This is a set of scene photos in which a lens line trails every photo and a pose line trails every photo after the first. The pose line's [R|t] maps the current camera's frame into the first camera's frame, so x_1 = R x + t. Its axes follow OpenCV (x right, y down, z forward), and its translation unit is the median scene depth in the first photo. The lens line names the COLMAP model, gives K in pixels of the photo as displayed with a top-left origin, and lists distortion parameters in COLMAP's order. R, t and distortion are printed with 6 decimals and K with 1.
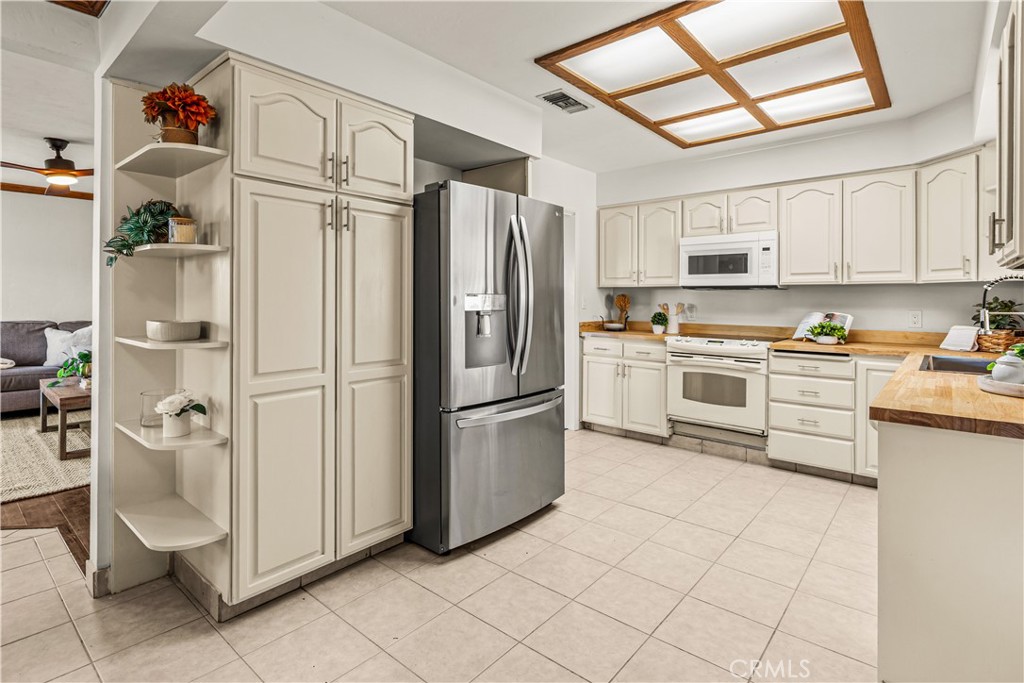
lens RADIAL K [[508.5, 0, 514.3], [0, 508.5, 295.0], [0, 0, 1]] dist [-0.000951, -0.000080]
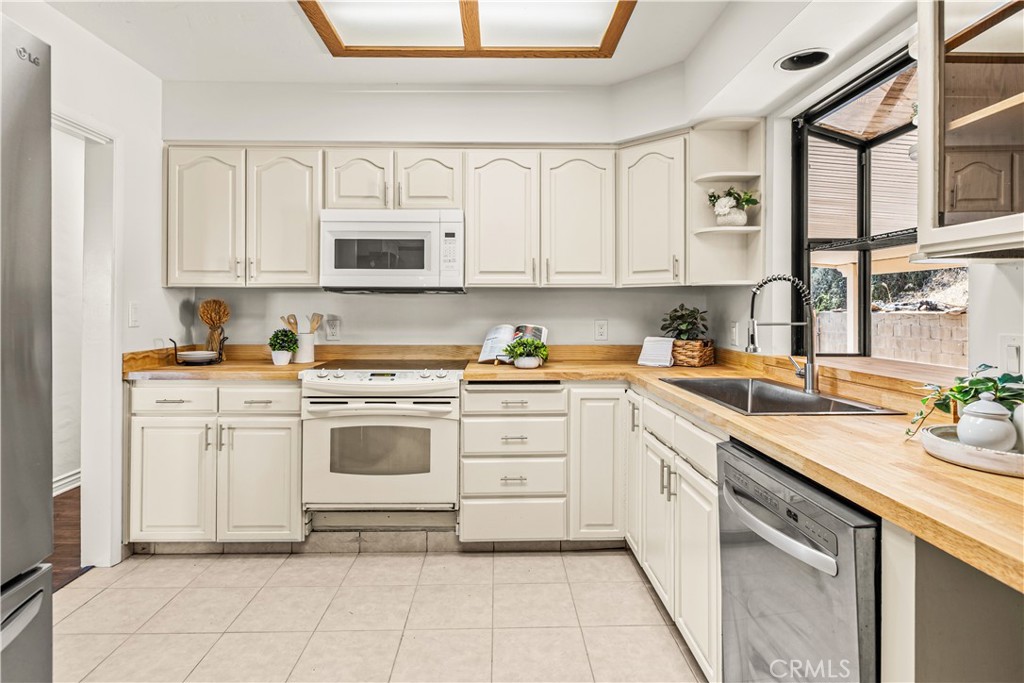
lens RADIAL K [[540.5, 0, 512.7], [0, 540.5, 302.6], [0, 0, 1]] dist [0.000404, 0.000072]
pose [[0.742013, 0.002777, 0.670380, 0.062478], [-0.001832, 0.999996, -0.002115, 0.003167], [-0.670384, 0.000341, 0.742015, 0.381327]]
